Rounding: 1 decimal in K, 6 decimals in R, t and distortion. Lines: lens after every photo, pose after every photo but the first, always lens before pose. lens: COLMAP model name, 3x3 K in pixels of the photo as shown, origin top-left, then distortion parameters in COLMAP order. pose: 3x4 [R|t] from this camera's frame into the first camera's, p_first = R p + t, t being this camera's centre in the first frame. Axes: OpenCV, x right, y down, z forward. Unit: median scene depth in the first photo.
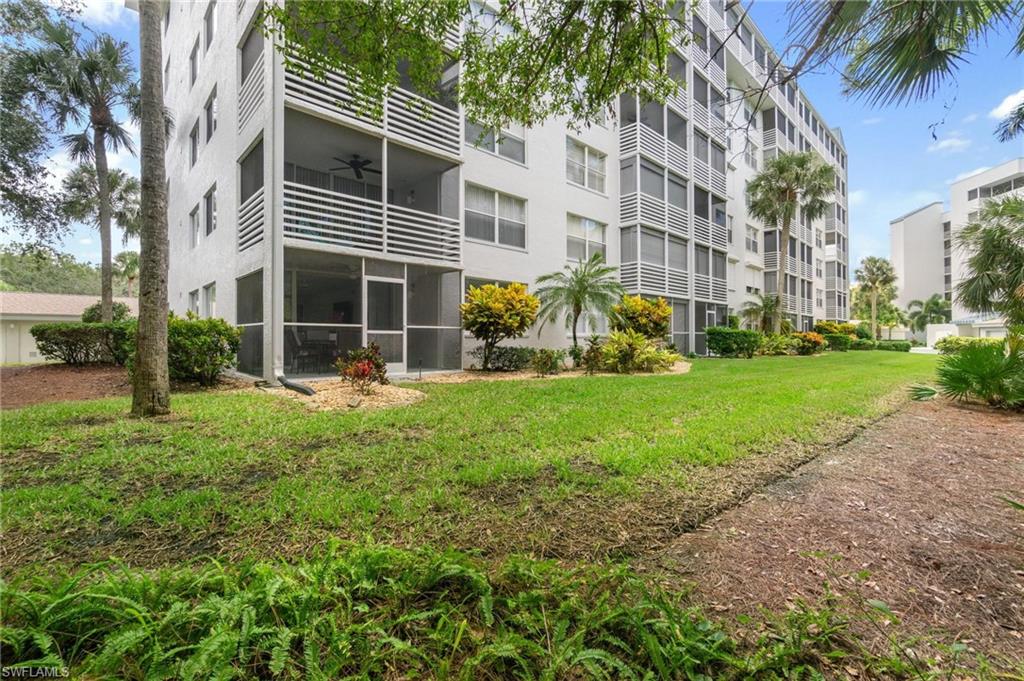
lens RADIAL K [[442.8, 0, 506.4], [0, 442.8, 336.7], [0, 0, 1]] dist [-0.003069, -0.000075]
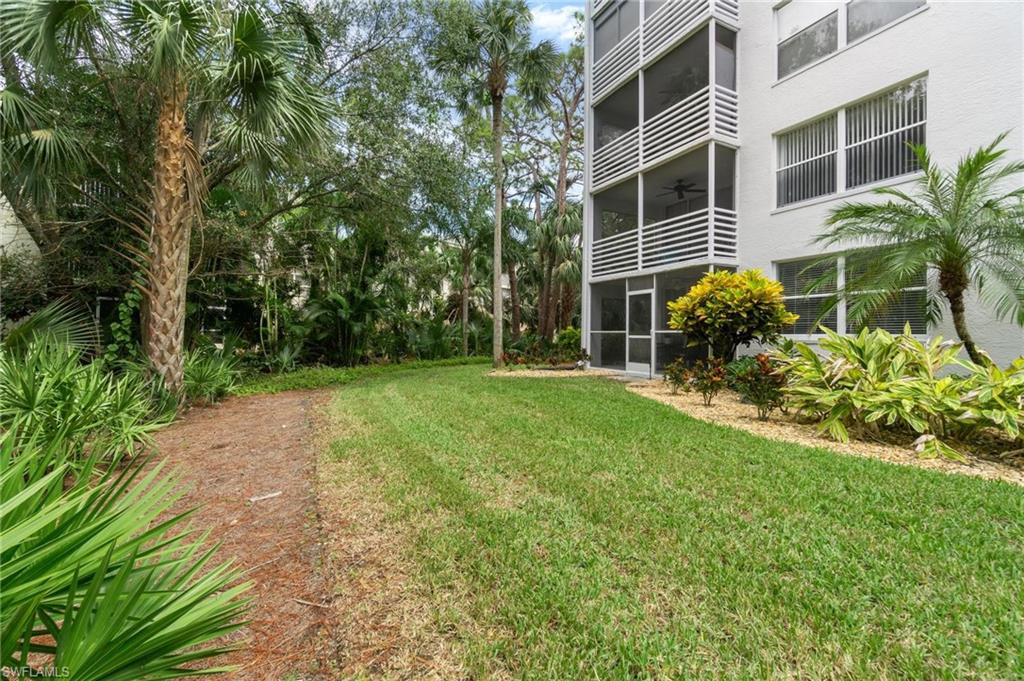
lens RADIAL K [[450.8, 0, 506.7], [0, 450.8, 340.5], [0, 0, 1]] dist [-0.009304, -0.000339]
pose [[-0.284695, 0.006942, -0.958593, 0.853930], [-0.015926, 0.999802, 0.011970, -0.008319], [0.958486, 0.018675, -0.284528, 0.876325]]
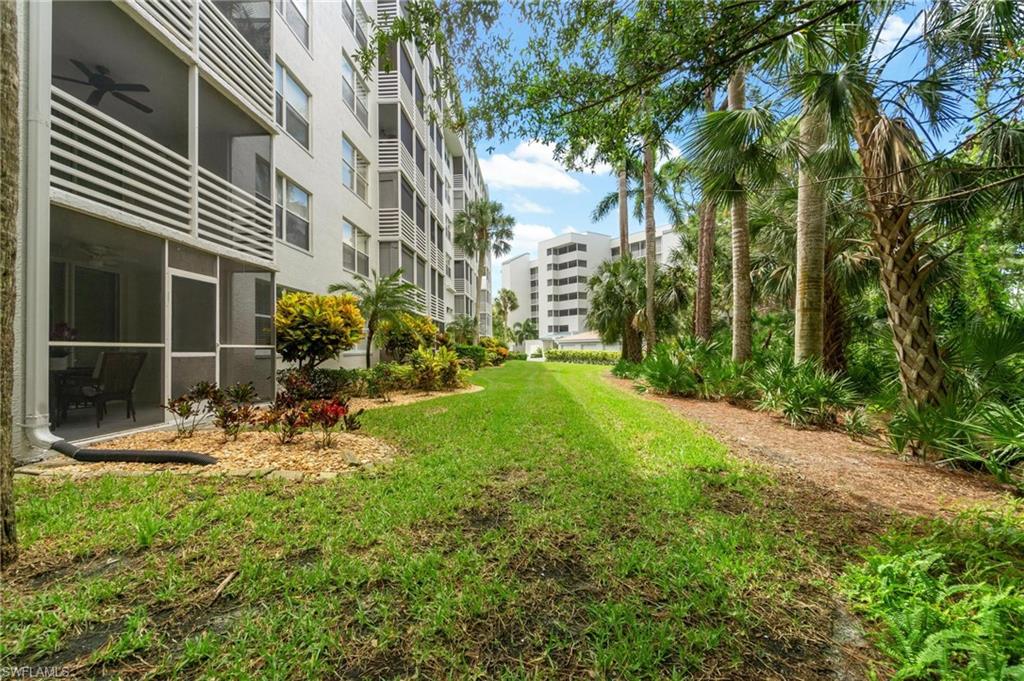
lens RADIAL K [[450.8, 0, 506.7], [0, 450.8, 340.5], [0, 0, 1]] dist [-0.009304, -0.000339]
pose [[0.709882, 0.005499, 0.704299, -0.362941], [0.009208, 0.999812, -0.017087, -0.013848], [-0.704261, 0.018615, 0.709697, 0.164151]]
